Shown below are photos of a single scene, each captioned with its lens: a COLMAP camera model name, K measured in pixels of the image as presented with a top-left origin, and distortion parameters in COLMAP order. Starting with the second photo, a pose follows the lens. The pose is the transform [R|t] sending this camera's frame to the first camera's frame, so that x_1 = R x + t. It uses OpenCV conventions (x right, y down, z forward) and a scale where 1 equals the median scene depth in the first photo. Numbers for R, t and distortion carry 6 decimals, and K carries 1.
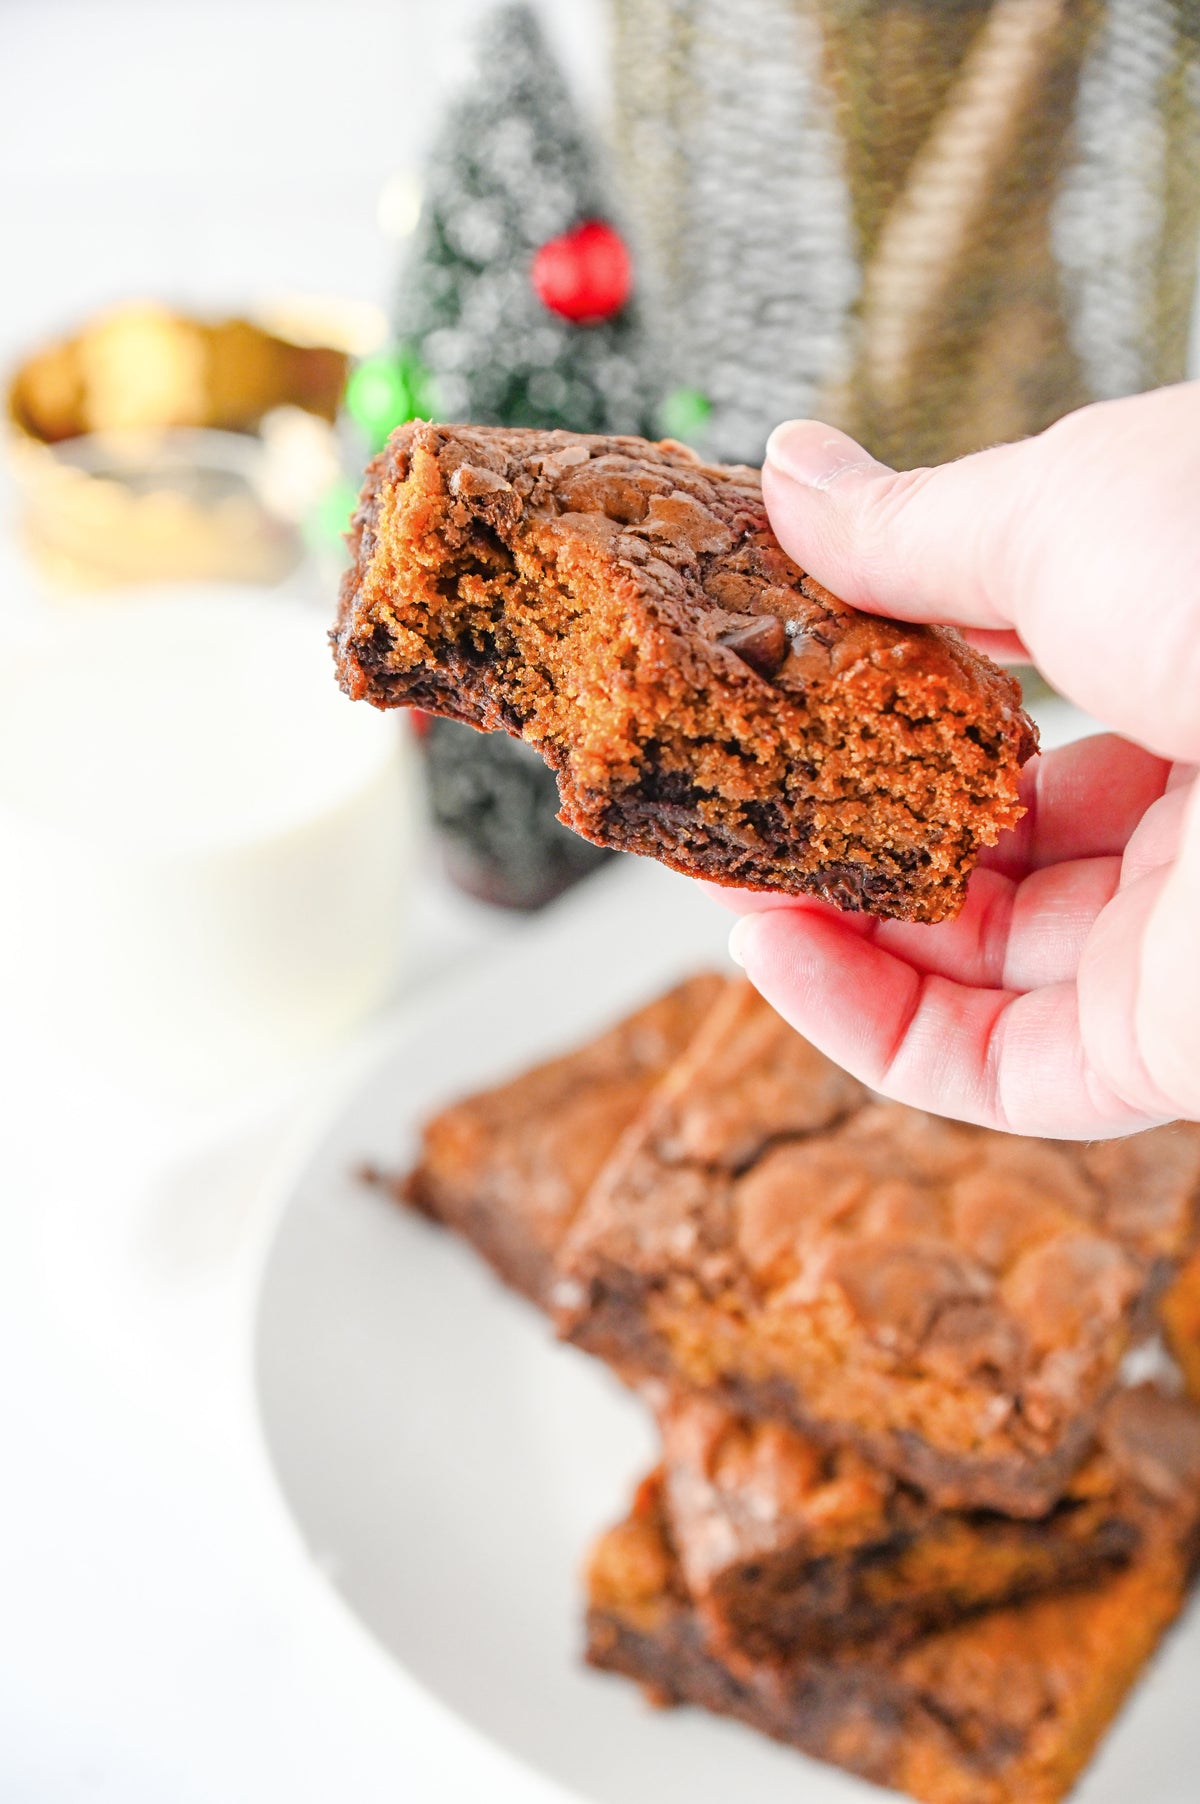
lens RADIAL K [[3738.7, 0, 588.0], [0, 3738.7, 900.3], [0, 0, 1]] dist [0.397869, 0.000000]
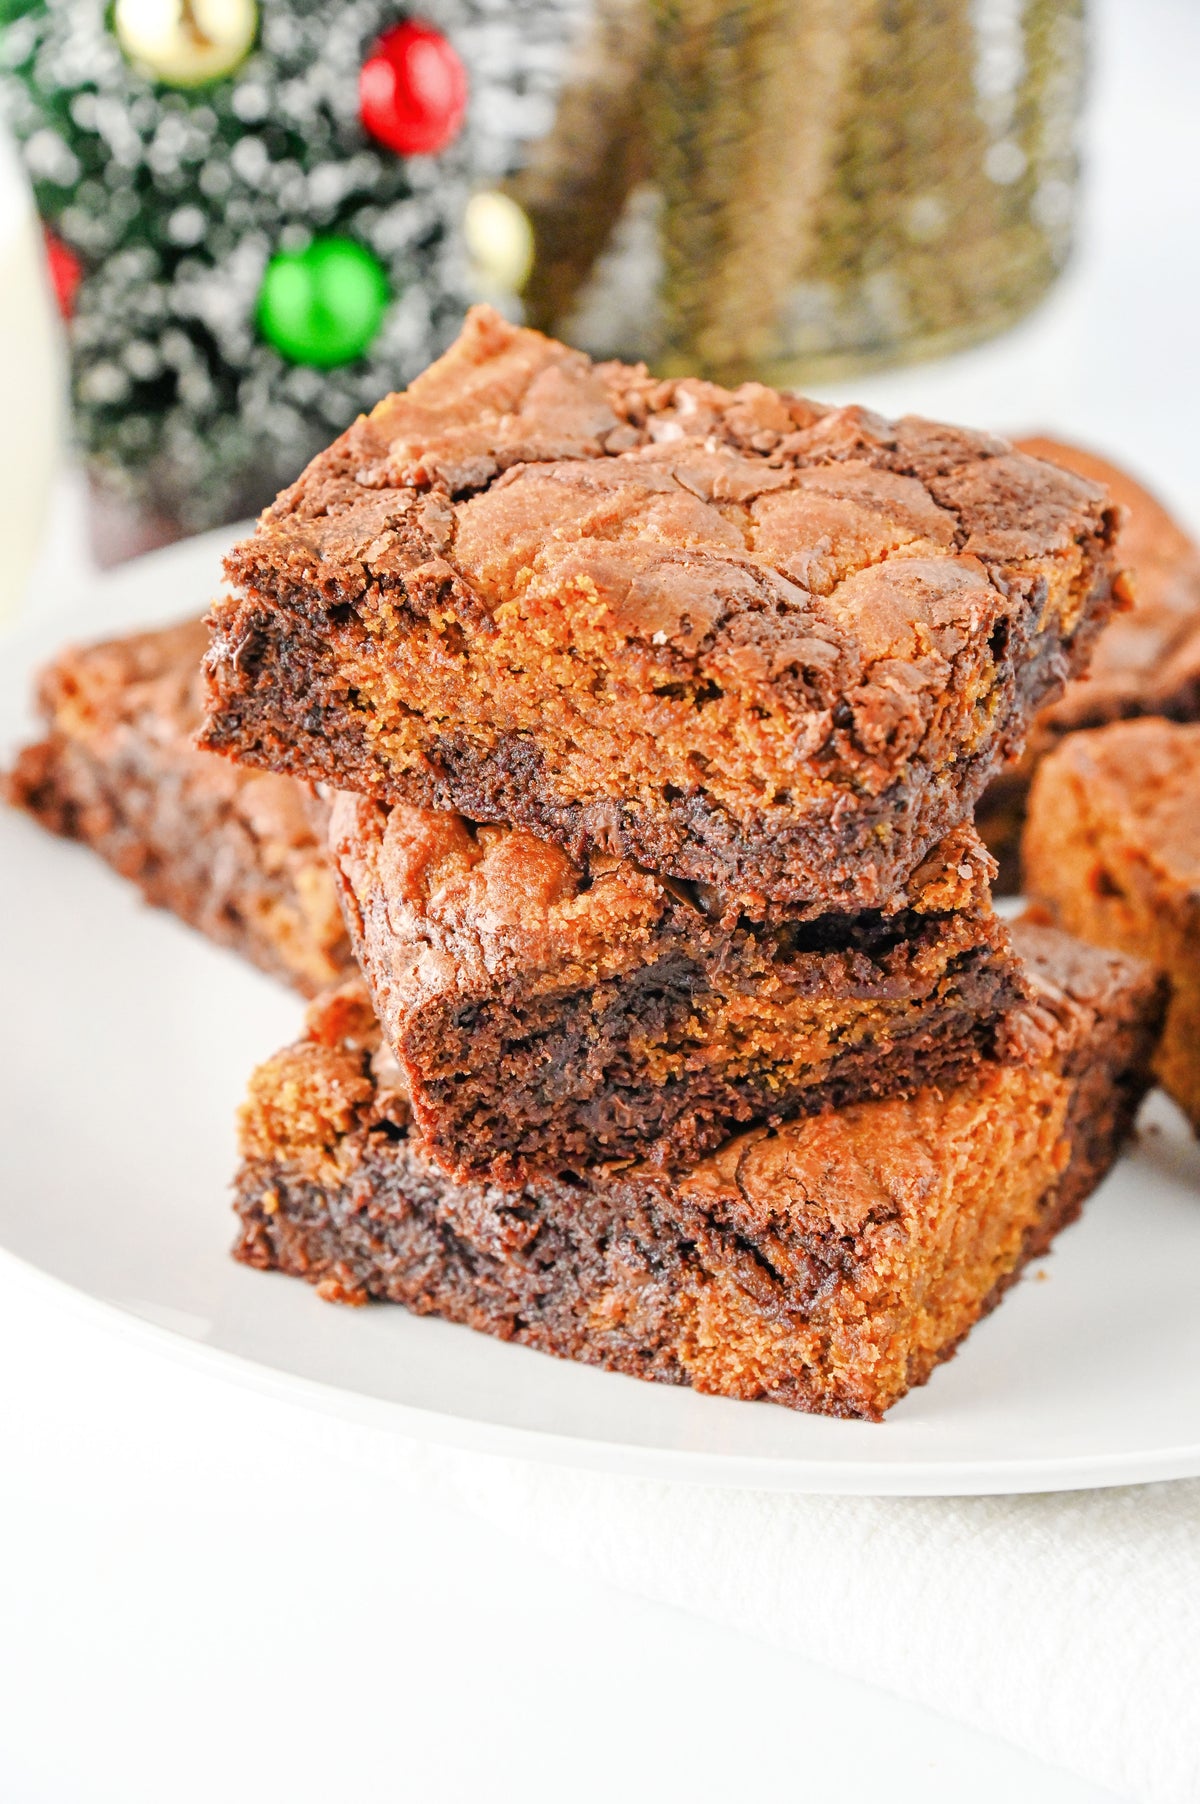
lens RADIAL K [[4577.5, 0, 583.7], [0, 4577.5, 891.5], [0, 0, 1]] dist [0.473842, 0.000000]
pose [[0.999138, 0.008853, 0.040561, 0.028593], [-0.002516, 0.988115, -0.153694, 0.279246], [-0.041440, 0.153459, 0.987286, 0.147311]]
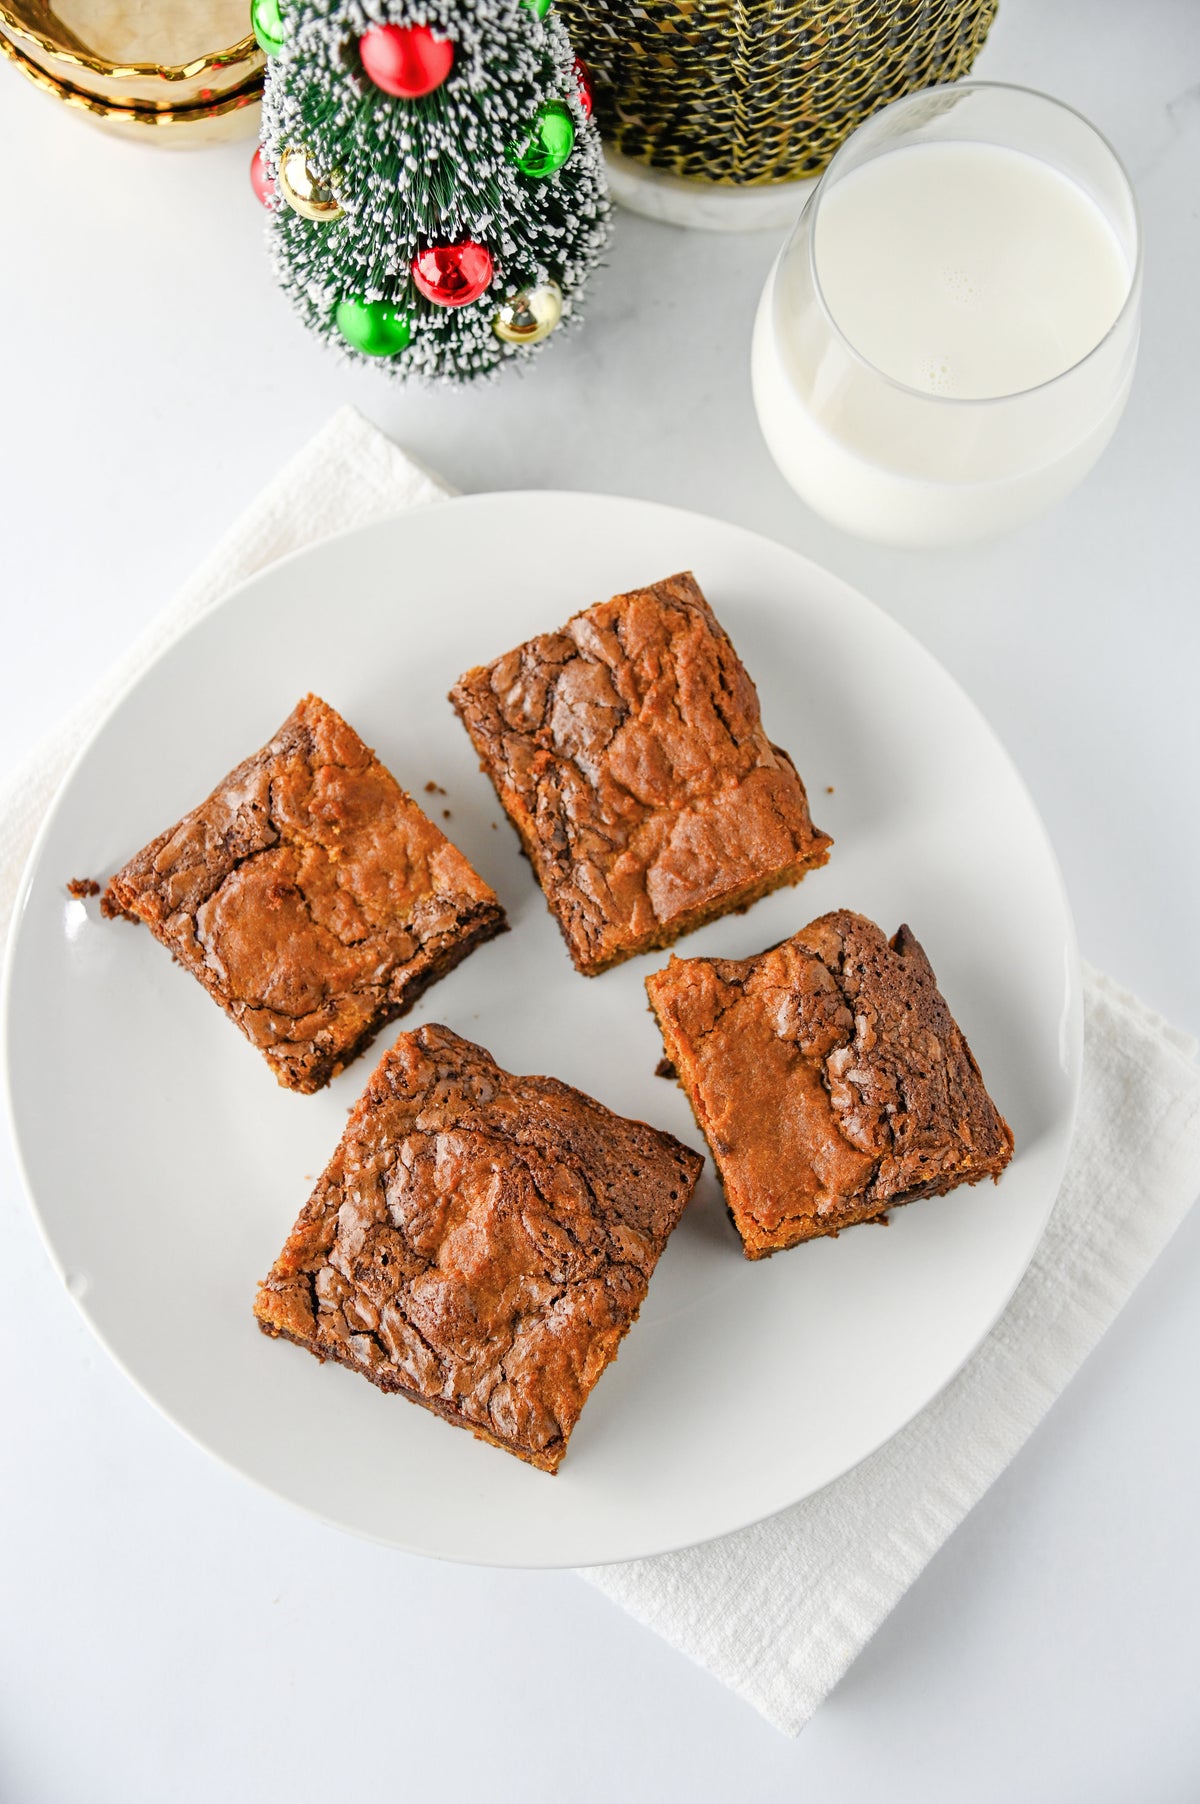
lens RADIAL K [[2411.8, 0, 585.9], [0, 2411.8, 921.0], [0, 0, 1]] dist [0.094582, 0.000000]
pose [[0.998004, -0.057035, 0.027108, 0.116311], [0.022698, 0.724570, 0.688827, -0.612764], [-0.058929, -0.686837, 0.724419, 0.422032]]
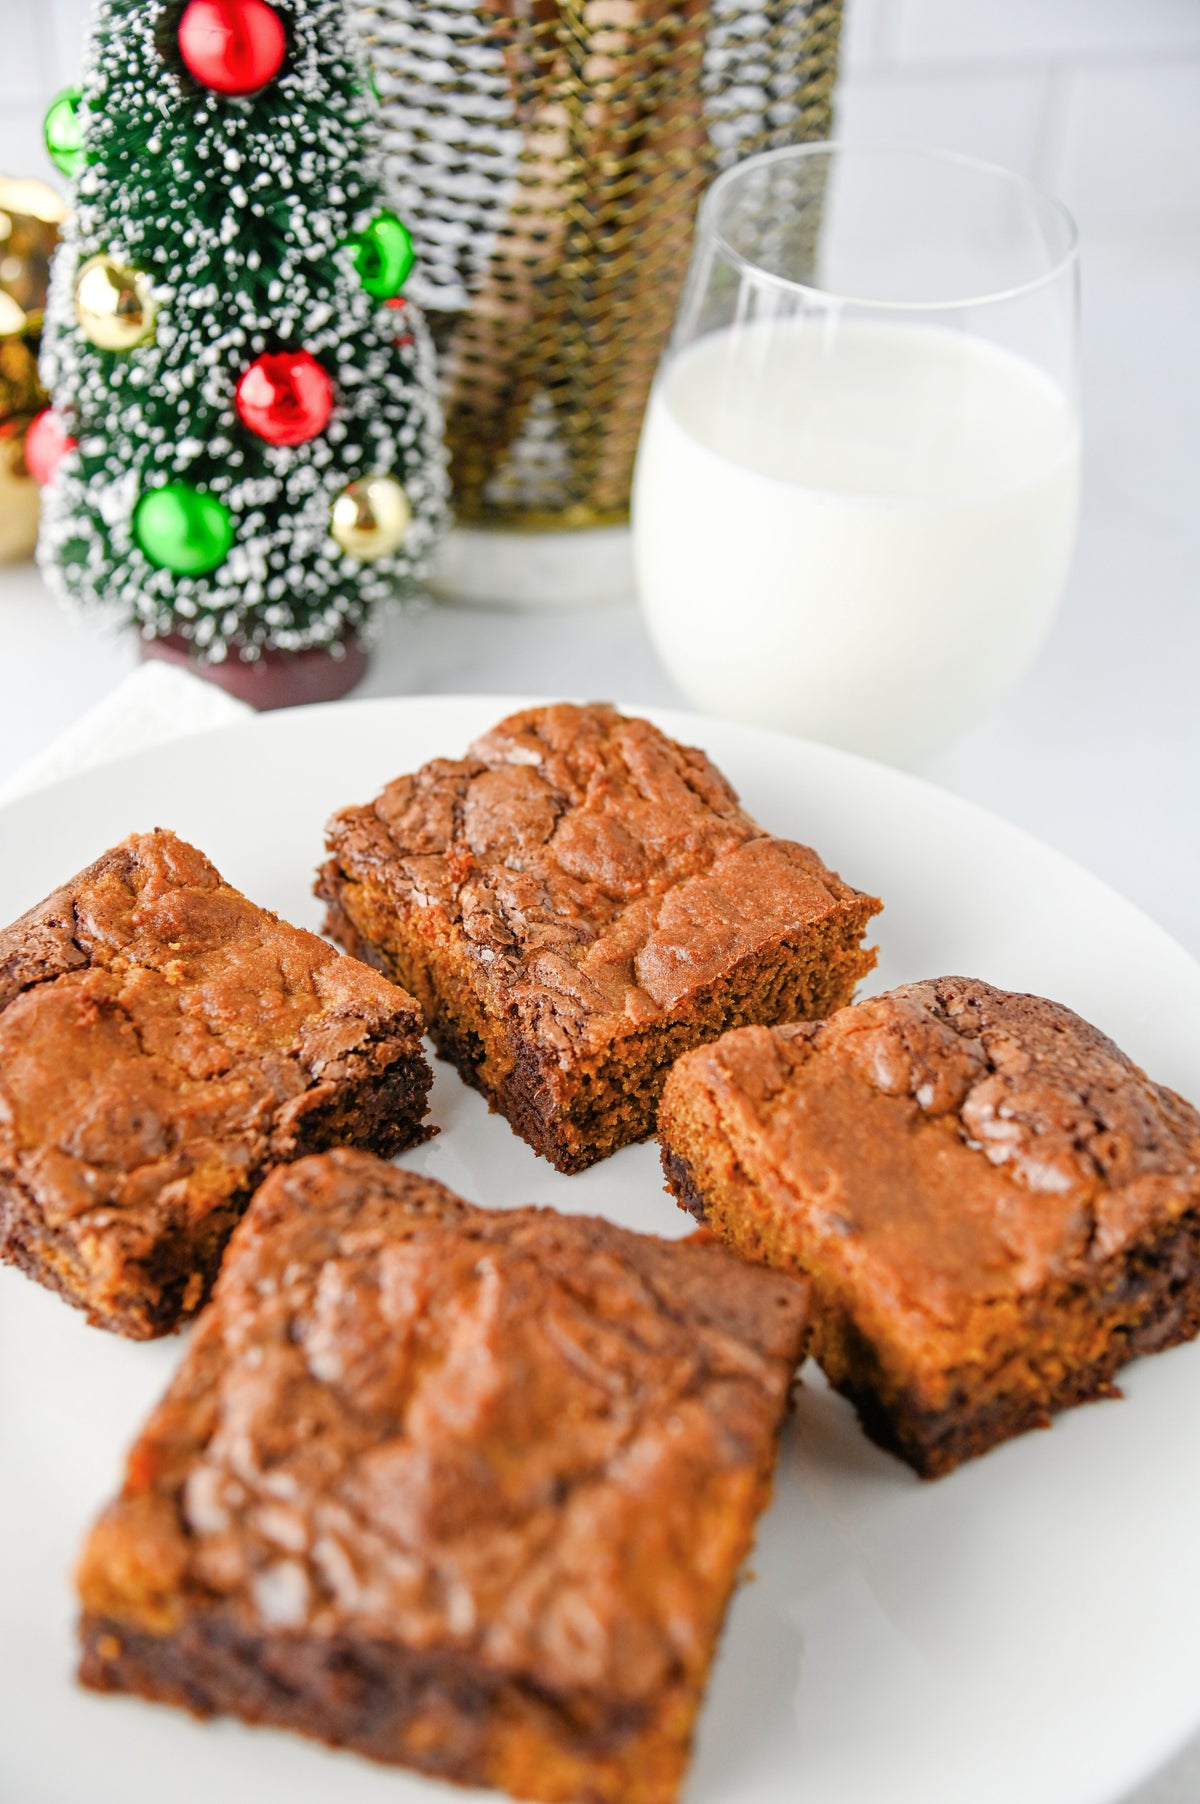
lens RADIAL K [[2411.8, 0, 598.6], [0, 2411.8, 864.2], [0, 0, 1]] dist [0.094582, 0.000000]
pose [[0.967170, -0.088643, 0.238170, -0.003644], [0.087194, 0.996052, 0.016633, 0.029690], [-0.238704, 0.004680, 0.971081, 0.491175]]
